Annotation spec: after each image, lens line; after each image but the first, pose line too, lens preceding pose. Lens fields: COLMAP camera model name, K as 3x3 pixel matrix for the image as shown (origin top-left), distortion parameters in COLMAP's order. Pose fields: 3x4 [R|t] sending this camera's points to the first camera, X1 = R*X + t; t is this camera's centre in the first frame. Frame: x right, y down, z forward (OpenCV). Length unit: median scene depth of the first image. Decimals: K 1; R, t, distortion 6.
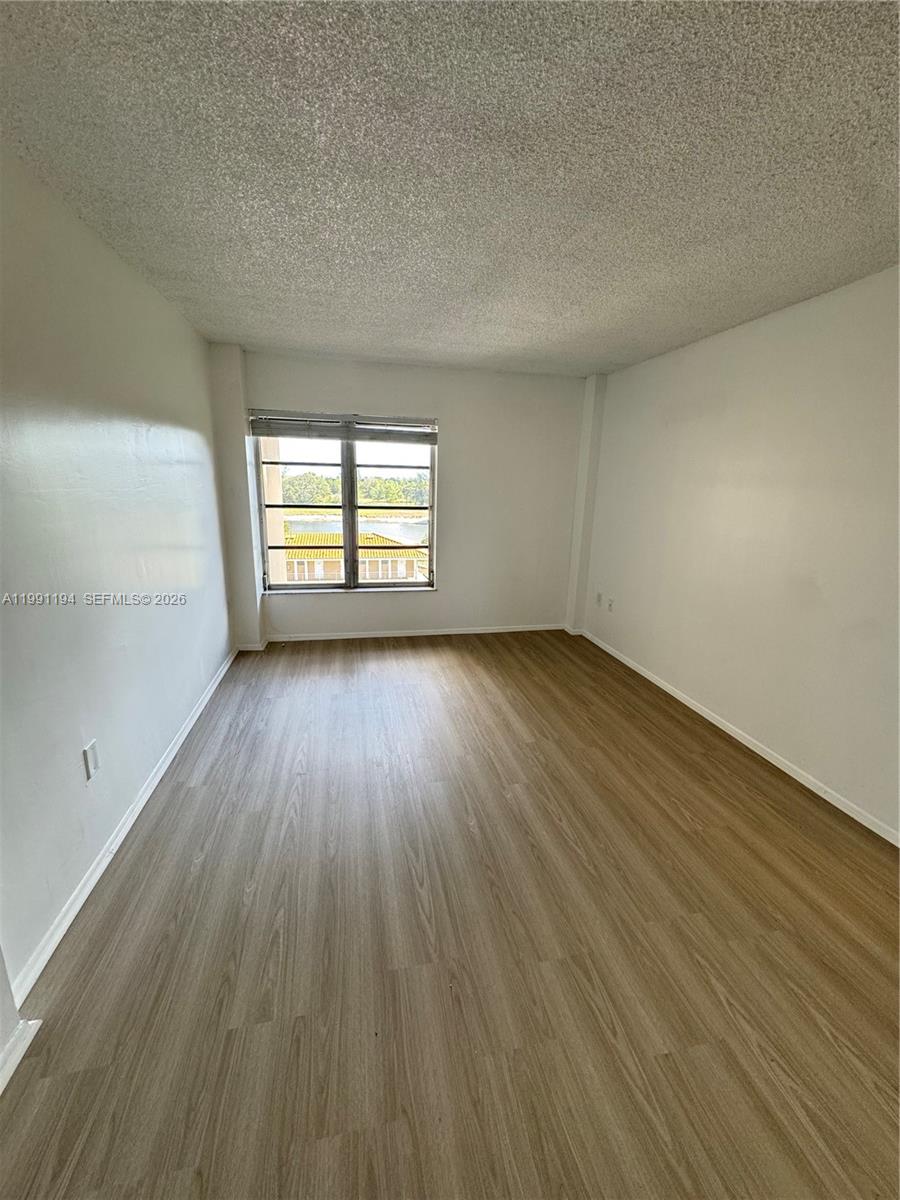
lens RADIAL K [[479.5, 0, 446.1], [0, 479.5, 598.7], [0, 0, 1]] dist [-0.003002, 0.000433]
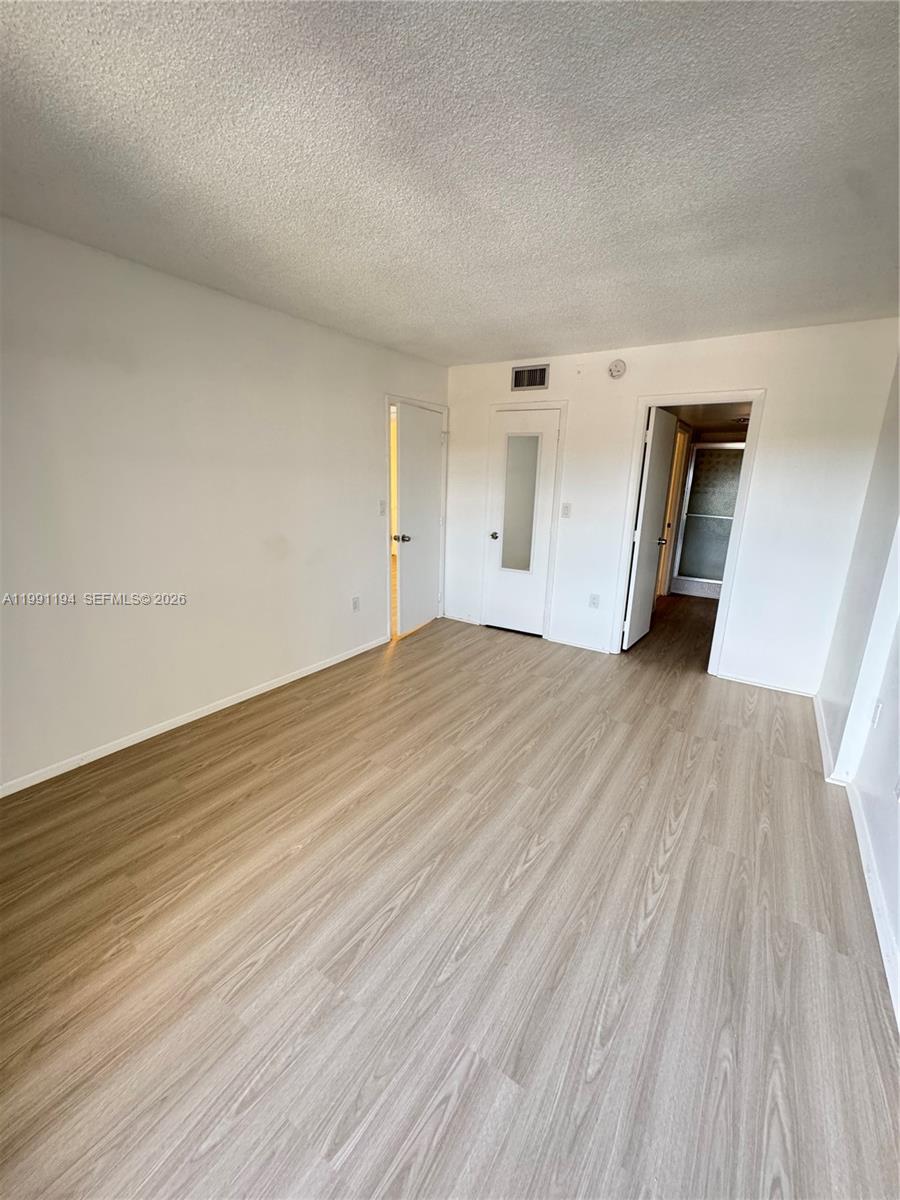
lens RADIAL K [[479.5, 0, 452.9], [0, 479.5, 598.3], [0, 0, 1]] dist [-0.003002, 0.000433]
pose [[-0.703612, -0.216307, 0.676861, -0.378636], [0.133887, 0.895125, 0.425237, -0.291382], [-0.697857, 0.389825, -0.600860, 1.152090]]
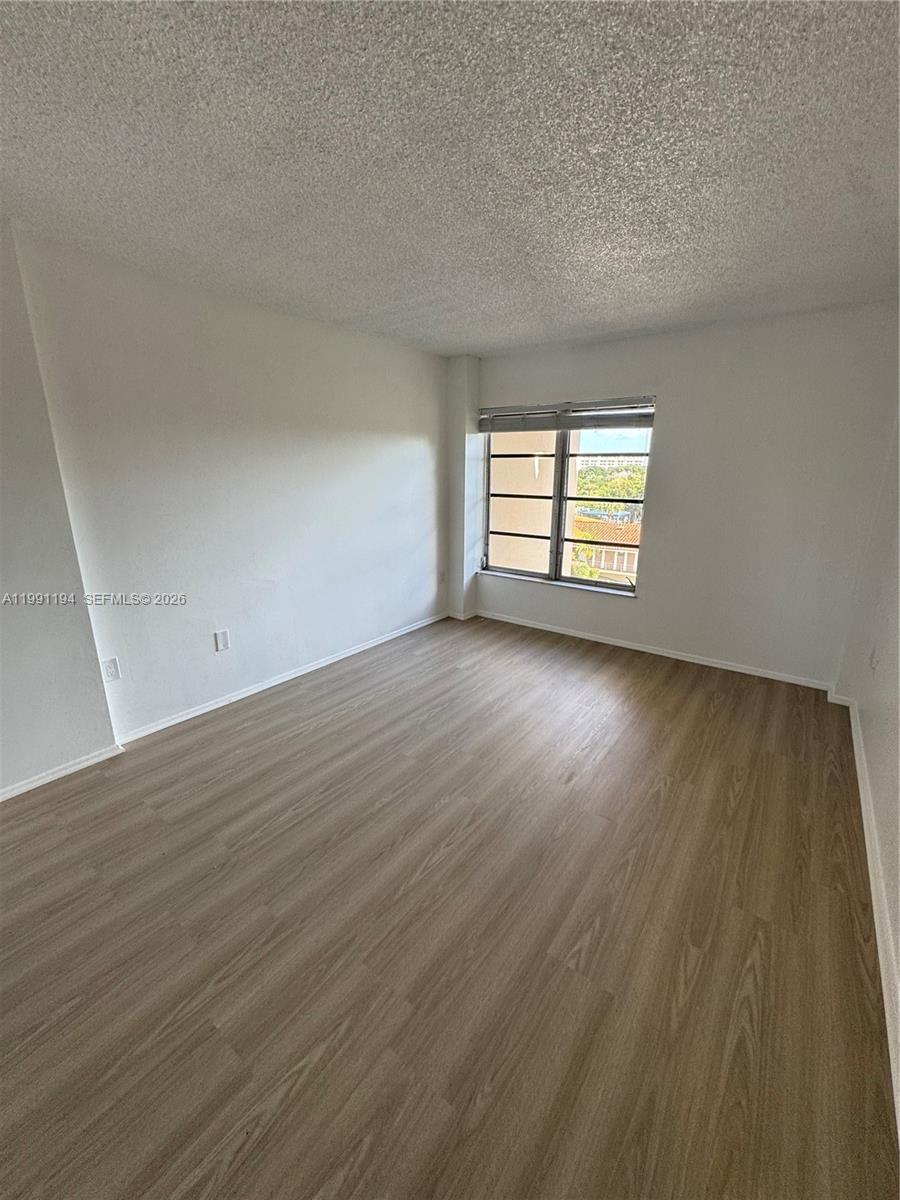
lens RADIAL K [[479.5, 0, 450.3], [0, 479.5, 597.7], [0, 0, 1]] dist [-0.003002, 0.000433]
pose [[0.663352, 0.176415, -0.727215, 0.547020], [-0.168050, 0.982111, 0.084957, -0.048695], [0.729193, 0.065852, 0.681132, 0.241646]]
